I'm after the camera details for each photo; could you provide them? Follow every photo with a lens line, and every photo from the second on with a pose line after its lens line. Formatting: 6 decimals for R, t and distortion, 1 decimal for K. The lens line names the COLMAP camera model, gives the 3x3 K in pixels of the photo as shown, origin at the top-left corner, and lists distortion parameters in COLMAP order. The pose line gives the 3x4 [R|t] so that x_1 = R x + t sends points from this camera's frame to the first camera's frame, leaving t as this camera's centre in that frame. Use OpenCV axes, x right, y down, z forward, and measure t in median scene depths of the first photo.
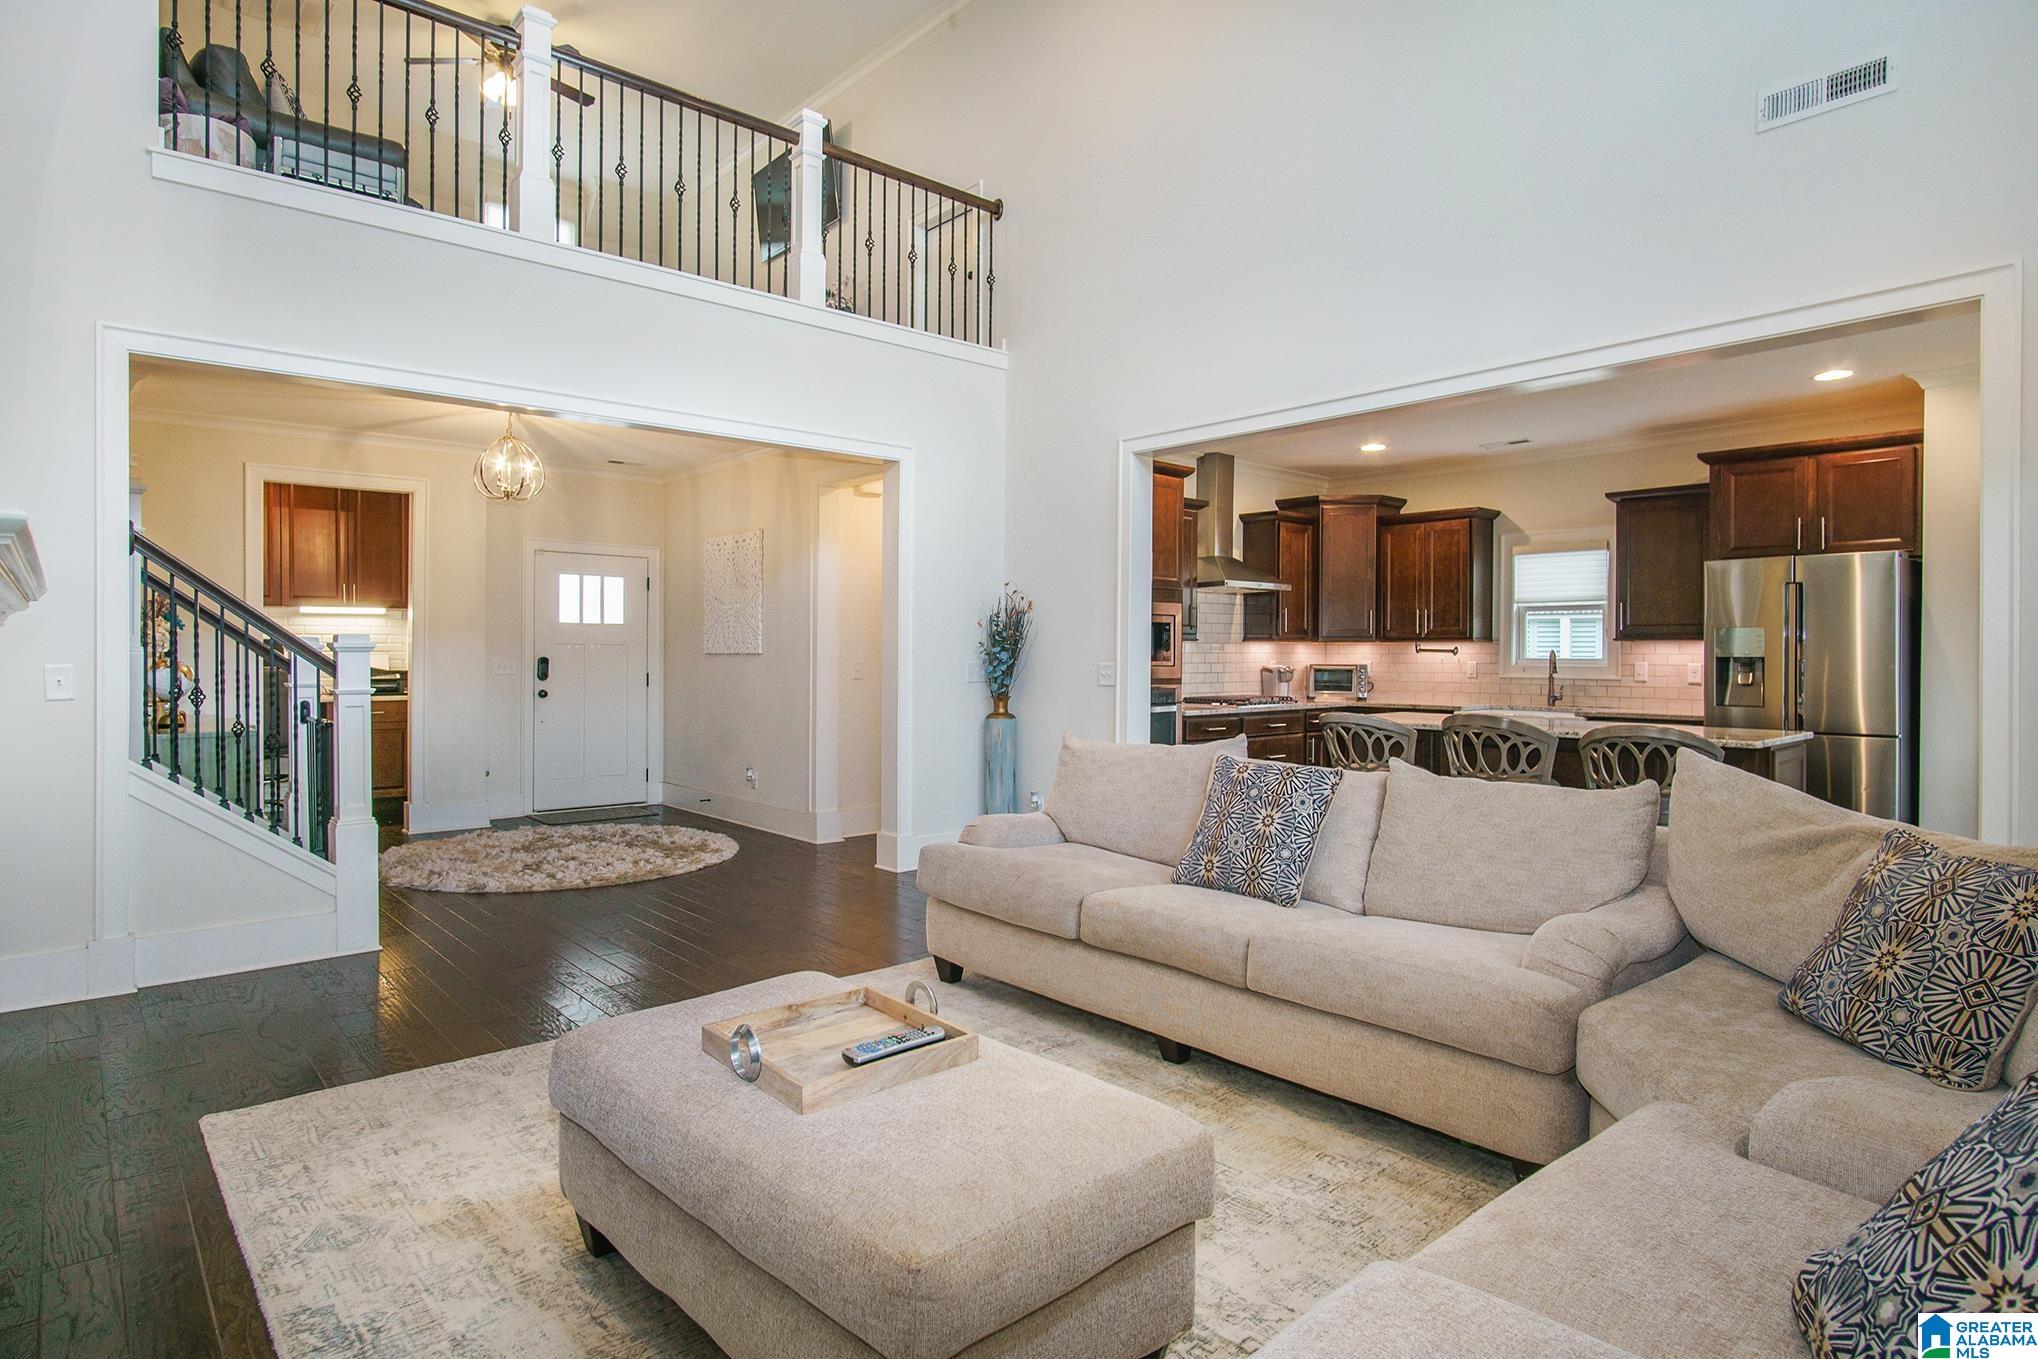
lens RADIAL K [[1103.3, 0, 1030.6], [0, 1103.3, 661.6], [0, 0, 1]] dist [-0.017281, -0.000199]
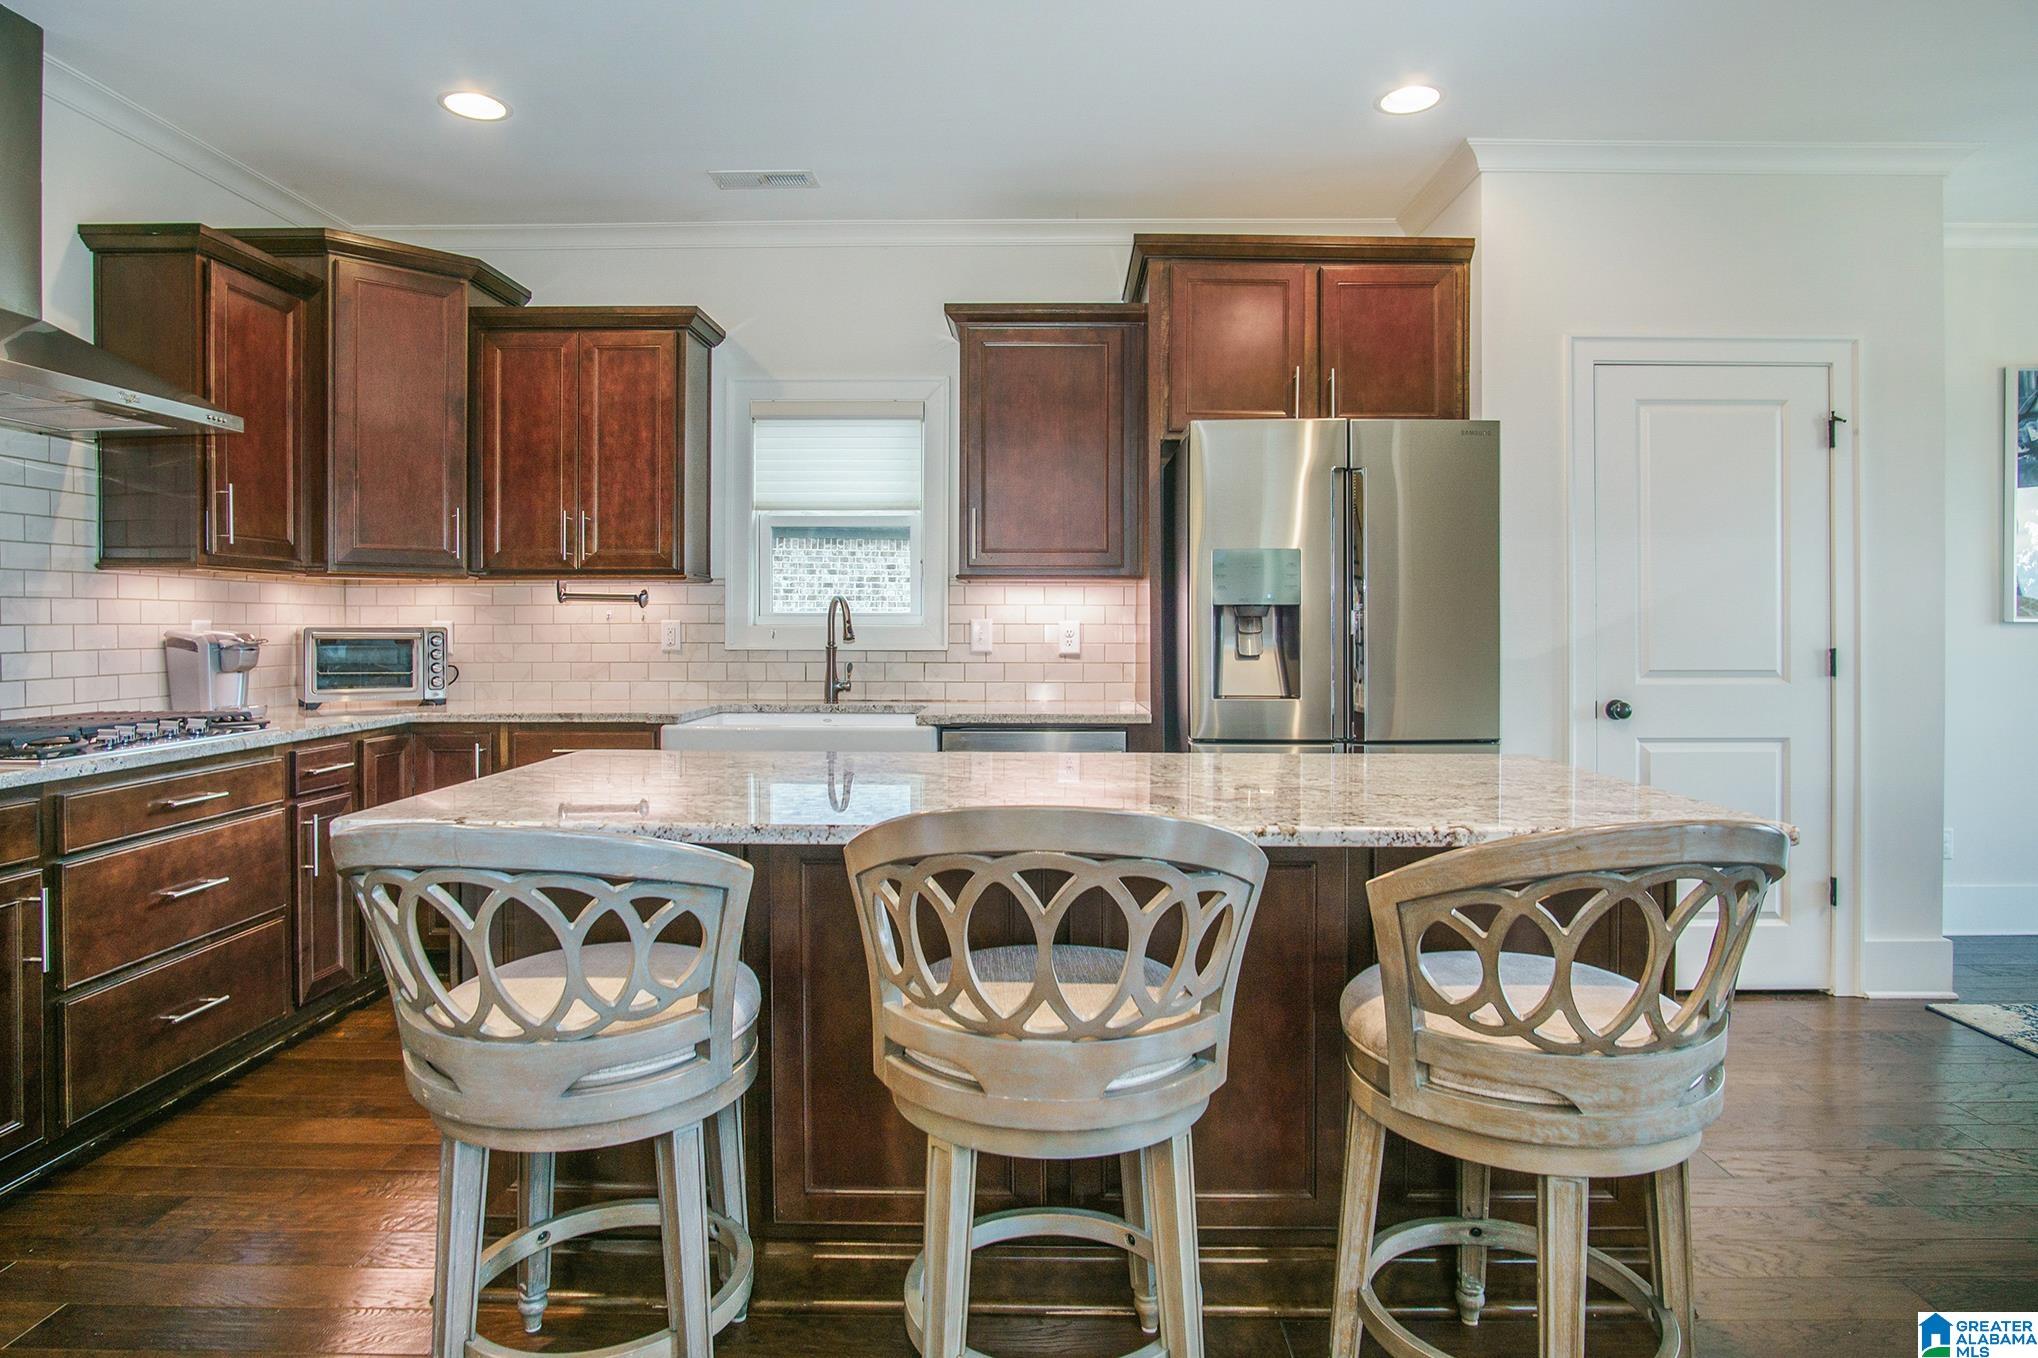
lens RADIAL K [[1131.9, 0, 1021.6], [0, 1131.9, 616.8], [0, 0, 1]] dist [-0.021049, 0.015001]
pose [[0.663285, -0.005486, 0.748346, 0.118104], [0.004679, 0.999984, 0.003183, -0.002169], [-0.748352, 0.001390, 0.663300, 0.530590]]
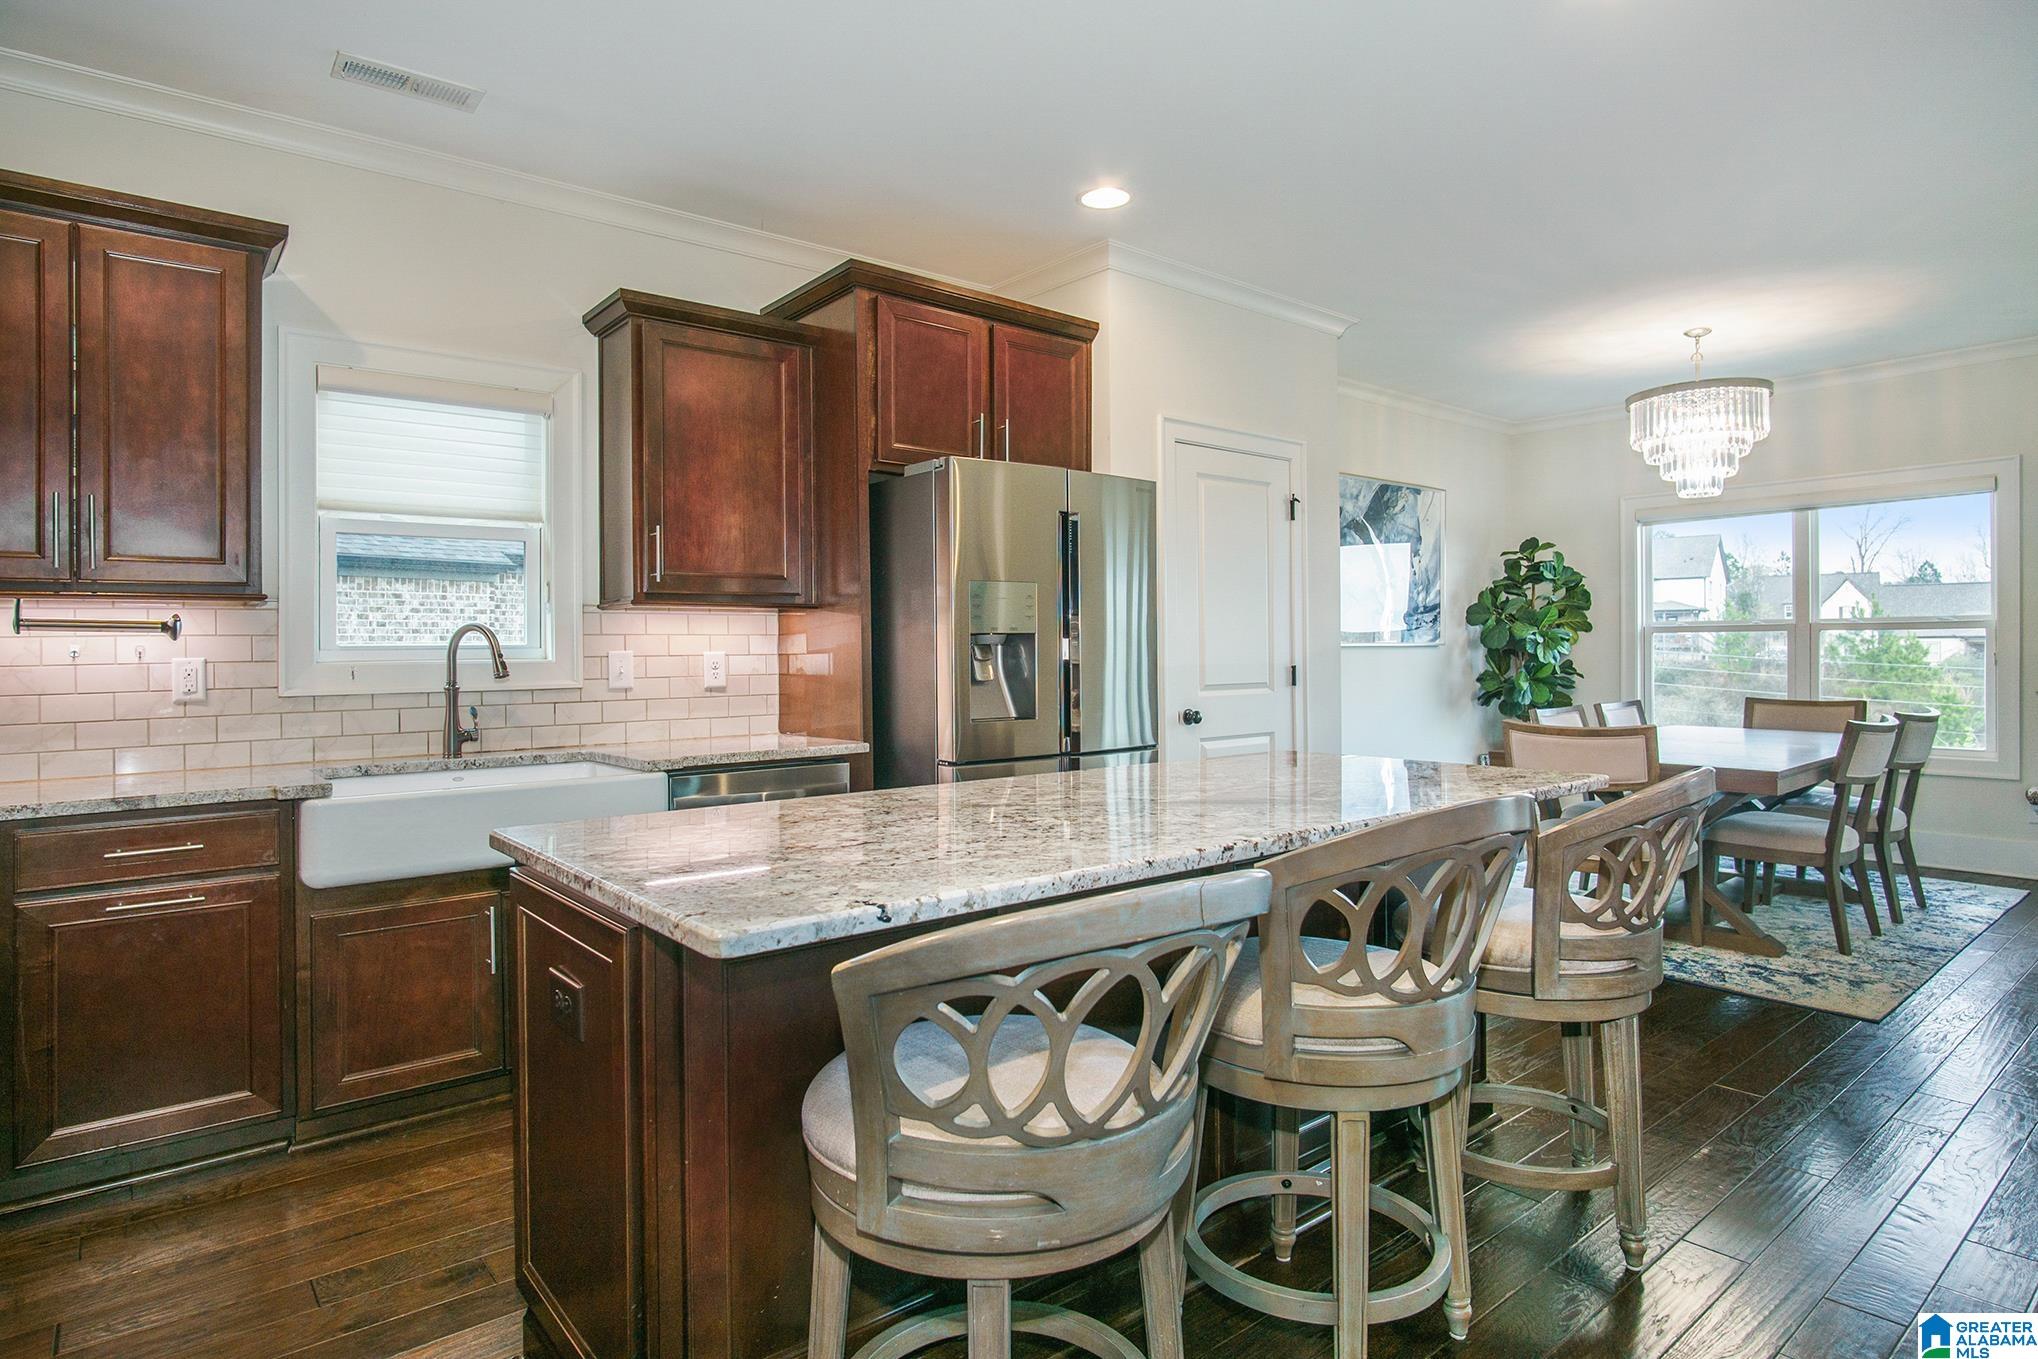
lens RADIAL K [[1103.3, 0, 1030.6], [0, 1103.3, 661.6], [0, 0, 1]] dist [-0.017281, -0.000199]
pose [[0.033140, -0.023543, 0.999173, 0.054003], [0.009088, 0.999688, 0.023254, -0.004120], [-0.999409, 0.008310, 0.033343, 0.708044]]
